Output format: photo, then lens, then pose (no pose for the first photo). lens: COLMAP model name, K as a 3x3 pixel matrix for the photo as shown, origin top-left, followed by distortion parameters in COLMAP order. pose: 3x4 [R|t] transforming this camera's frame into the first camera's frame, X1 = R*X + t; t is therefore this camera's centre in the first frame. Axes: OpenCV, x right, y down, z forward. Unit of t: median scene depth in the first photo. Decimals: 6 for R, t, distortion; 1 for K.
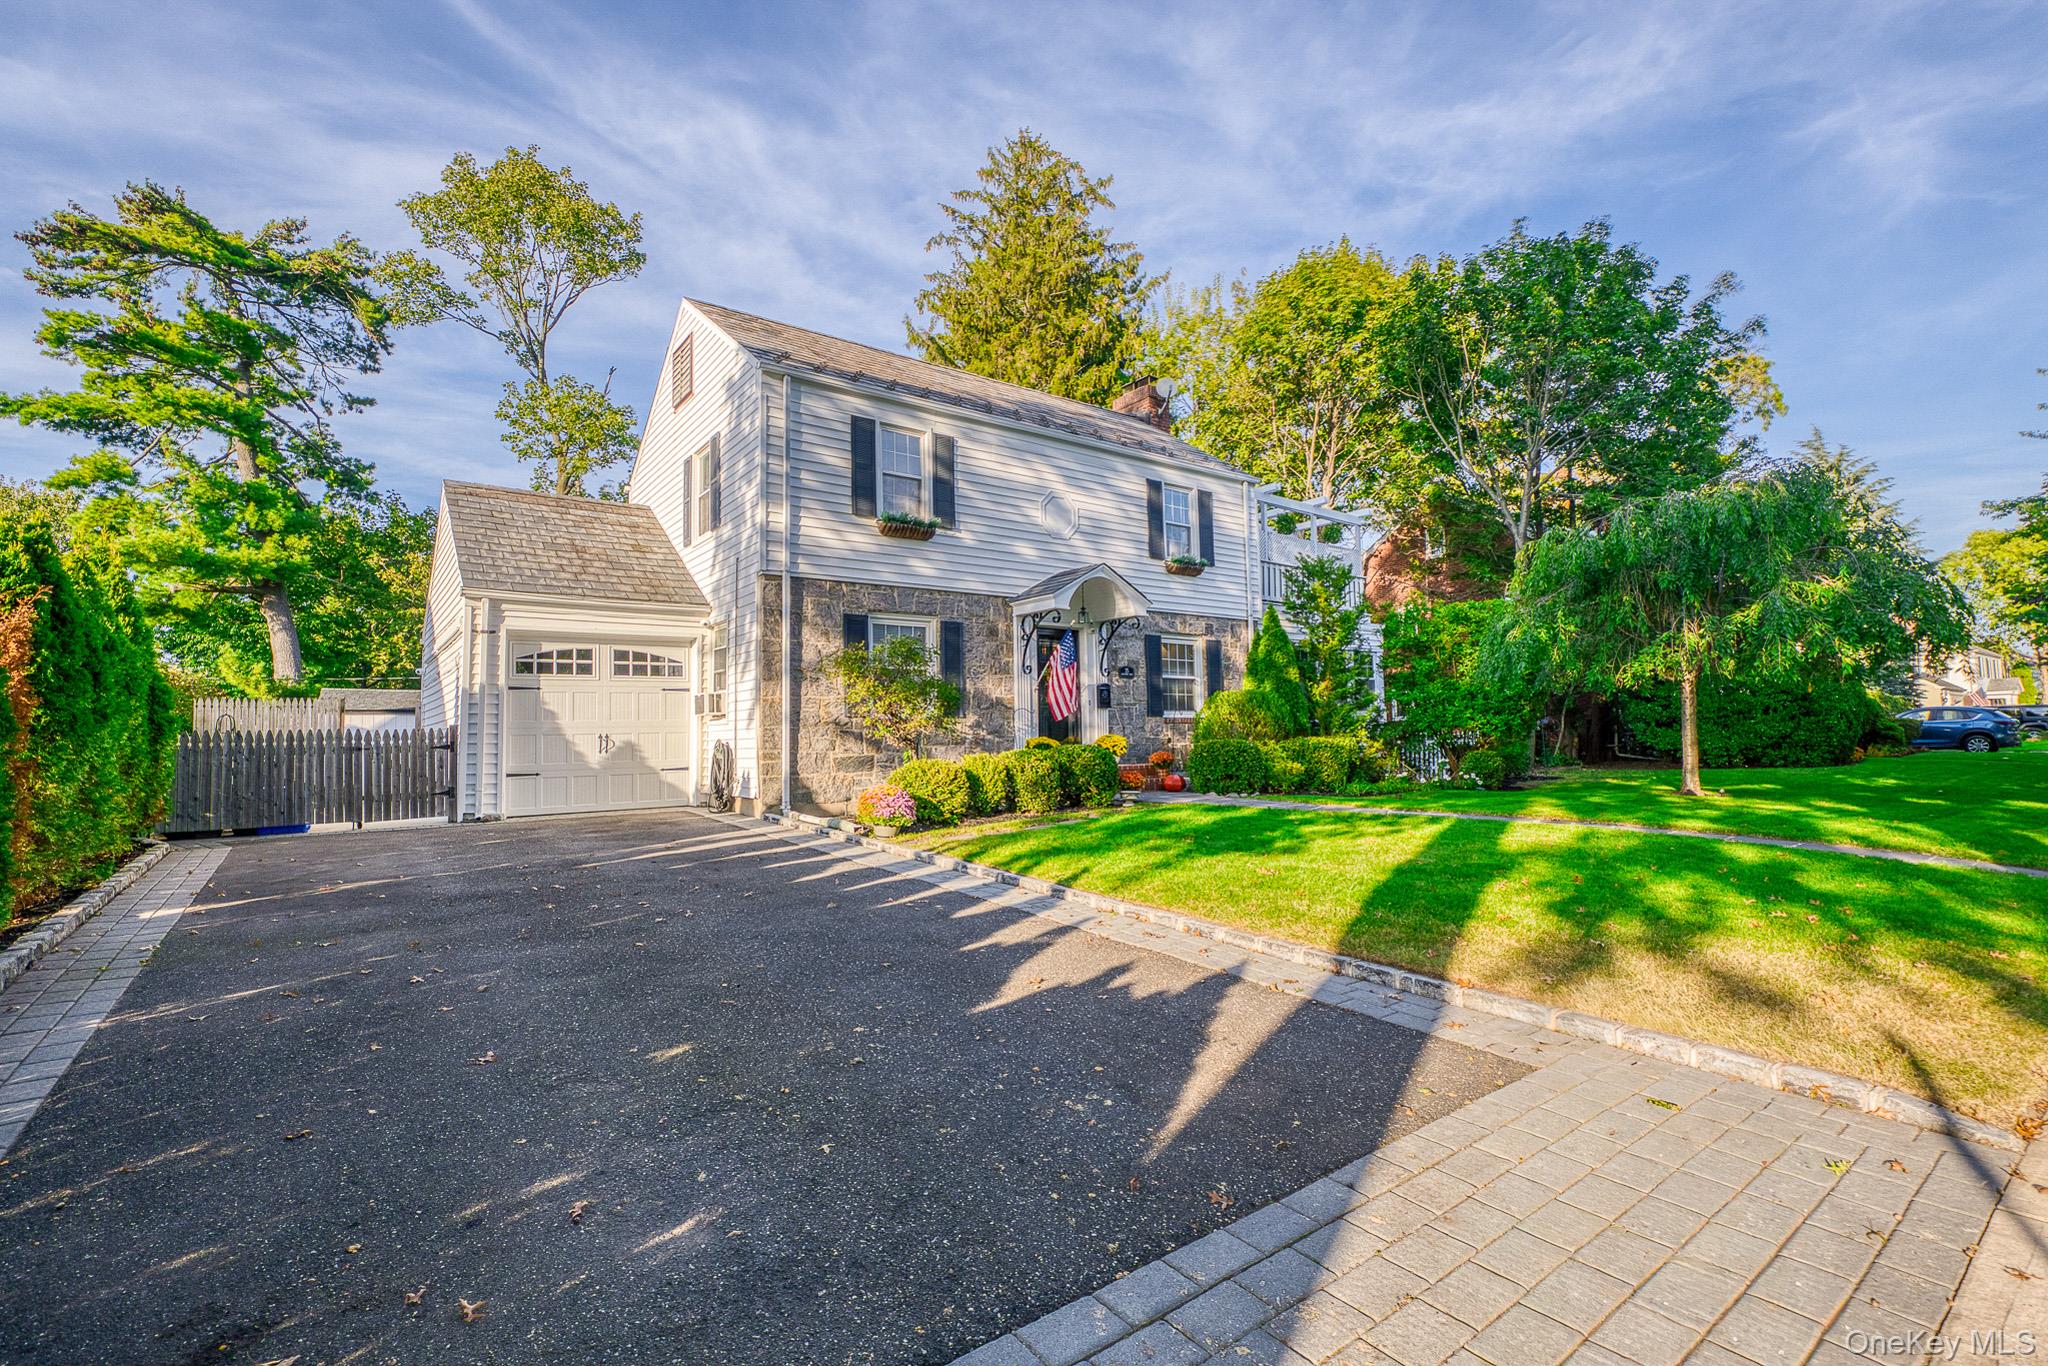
lens RADIAL K [[956.7, 0, 1024.0], [0, 956.7, 683.0], [0, 0, 1]] dist [0.002154, -0.010987]
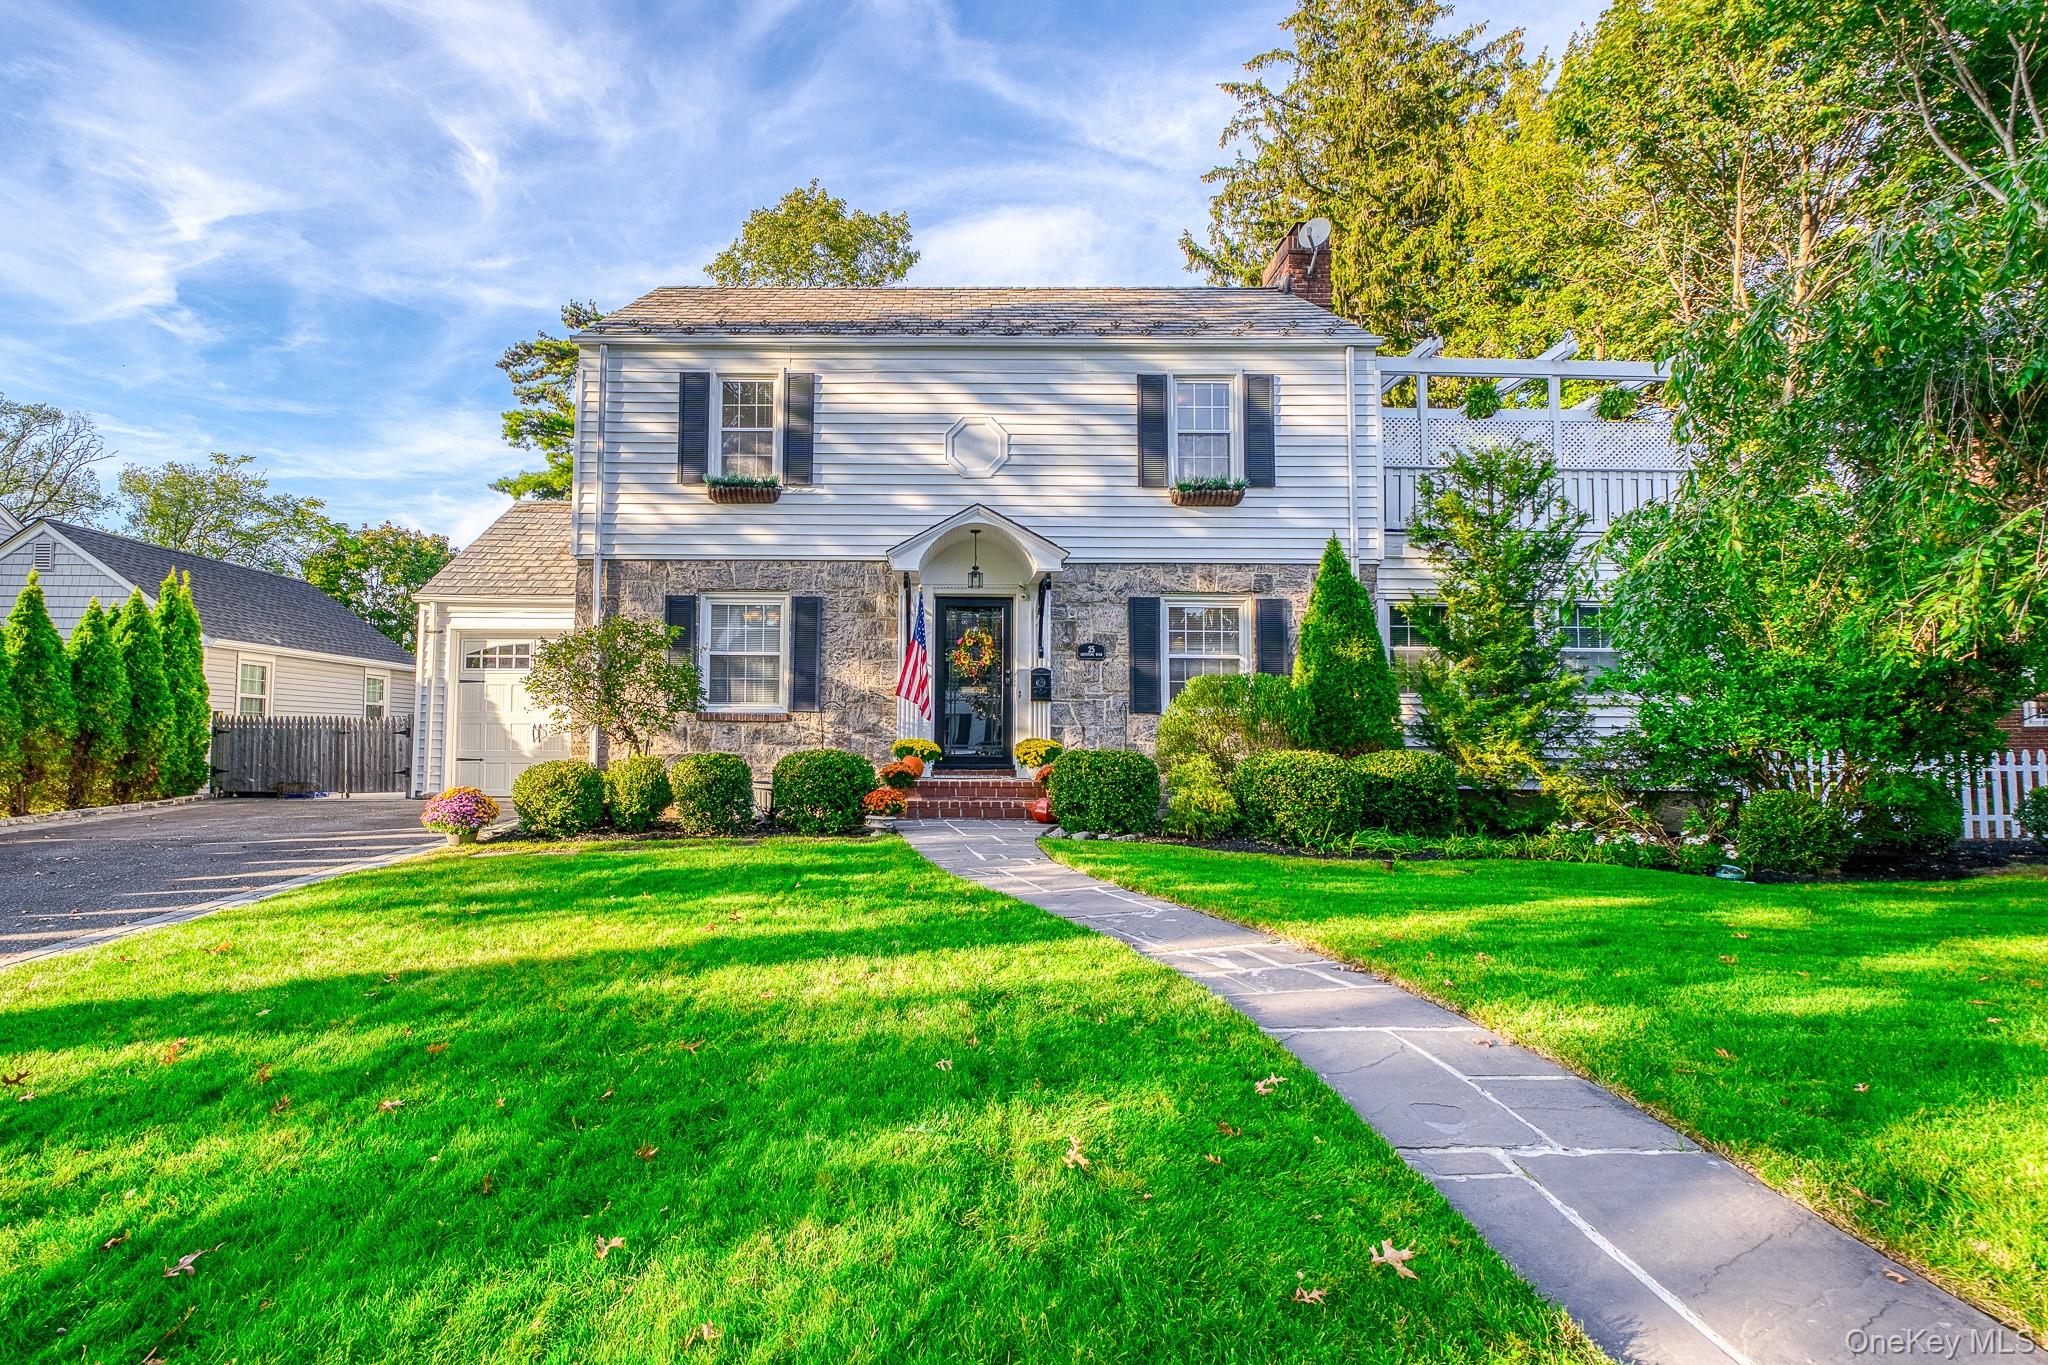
lens RADIAL K [[956.7, 0, 1024.0], [0, 956.7, 682.5], [0, 0, 1]] dist [0.002154, -0.010987]
pose [[0.784000, -0.006288, -0.620729, 0.575447], [0.013991, 0.999874, 0.007542, 0.006295], [0.620604, -0.014598, 0.783989, 0.456269]]
